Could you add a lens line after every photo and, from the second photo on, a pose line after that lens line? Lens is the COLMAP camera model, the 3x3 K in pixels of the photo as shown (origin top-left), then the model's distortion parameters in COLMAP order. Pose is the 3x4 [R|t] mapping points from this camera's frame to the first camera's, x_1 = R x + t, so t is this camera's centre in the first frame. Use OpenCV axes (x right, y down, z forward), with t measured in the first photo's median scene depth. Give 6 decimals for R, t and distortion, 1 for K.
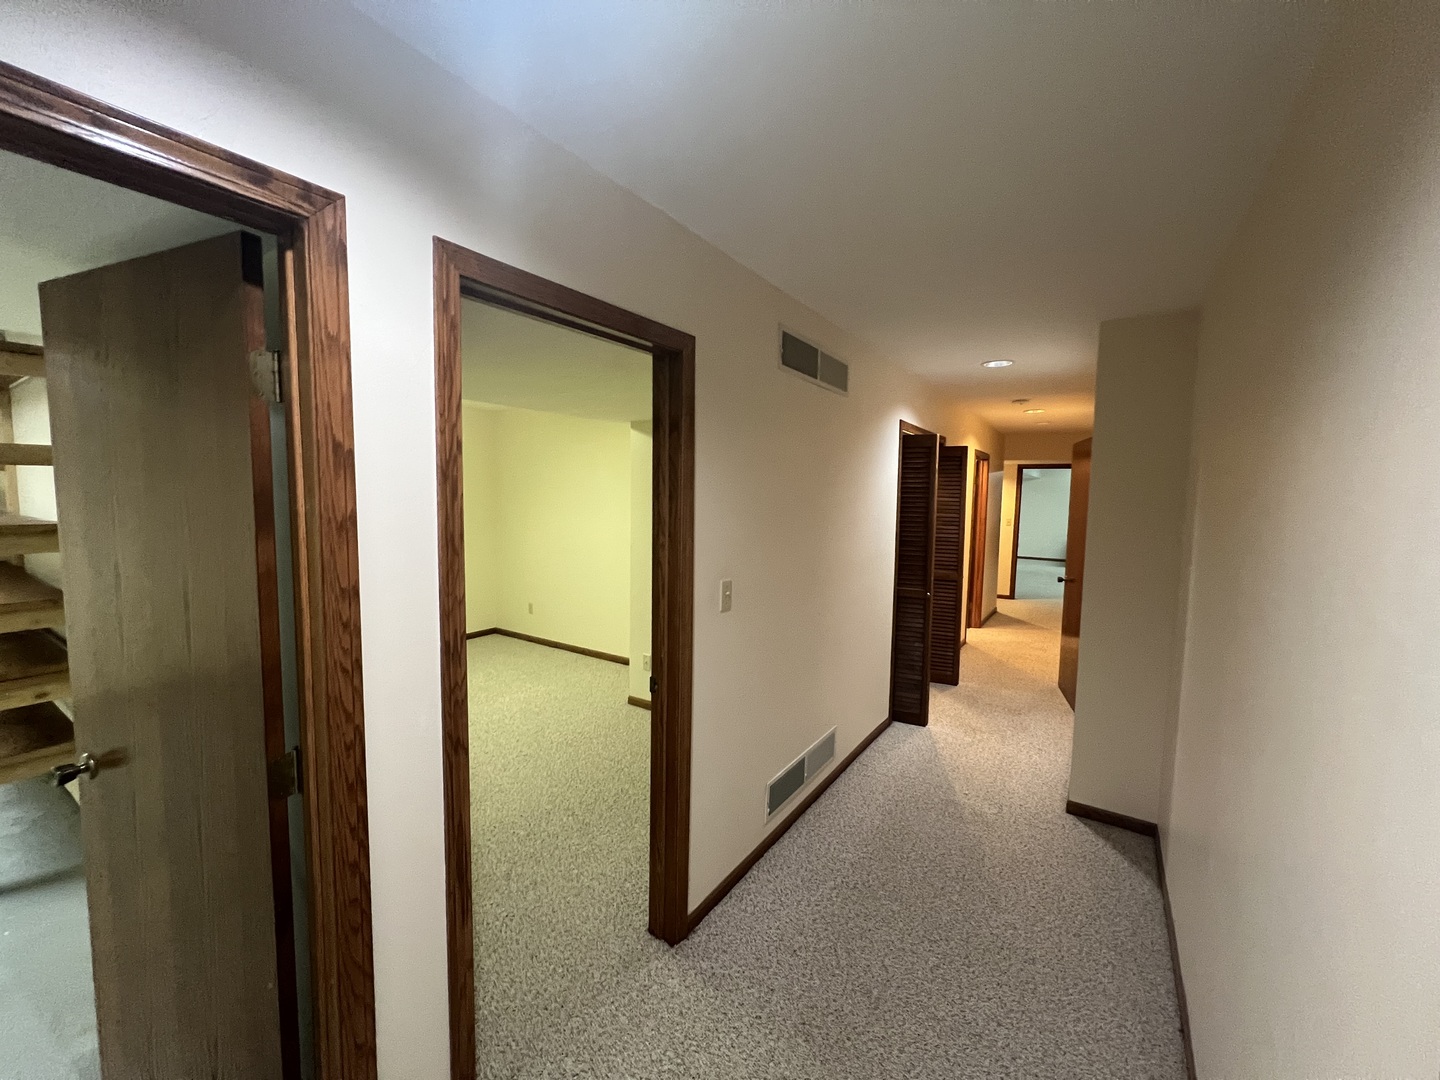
lens RADIAL K [[575.0, 0, 721.7], [0, 575.0, 545.4], [0, 0, 1]] dist [-0.001231, -0.000164]
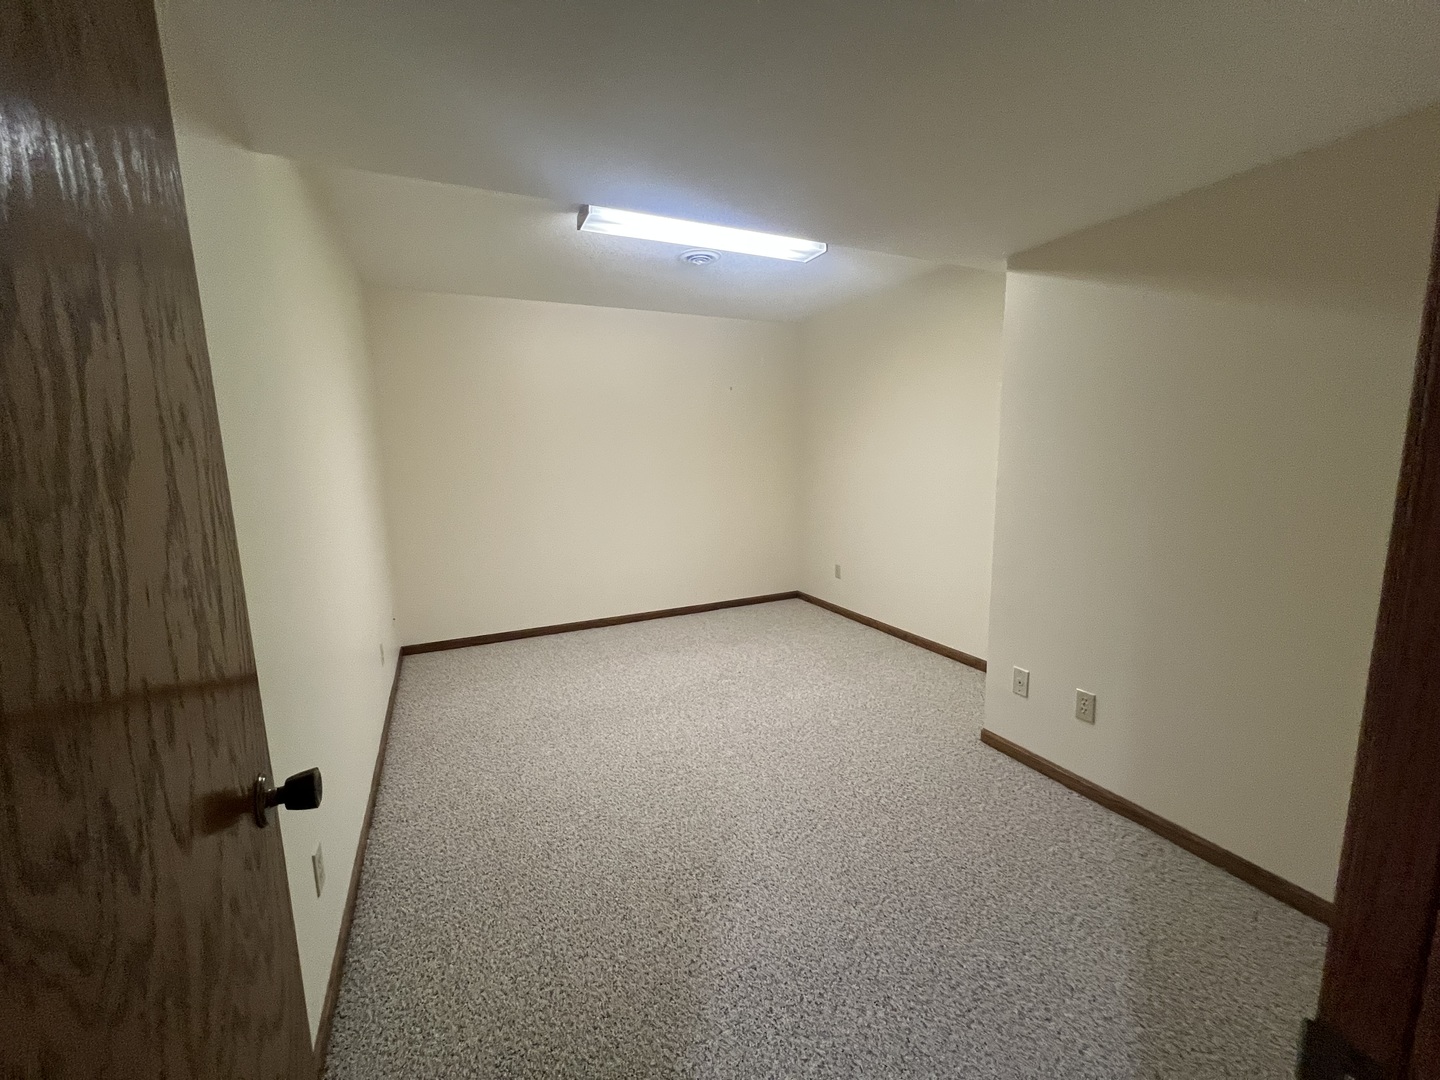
lens RADIAL K [[575.0, 0, 719.3], [0, 575.0, 541.0], [0, 0, 1]] dist [-0.001231, -0.000164]
pose [[0.856073, 0.041484, -0.515187, -0.093489], [-0.011033, 0.998013, 0.062029, 0.029457], [0.516737, -0.047418, 0.854830, 0.340644]]
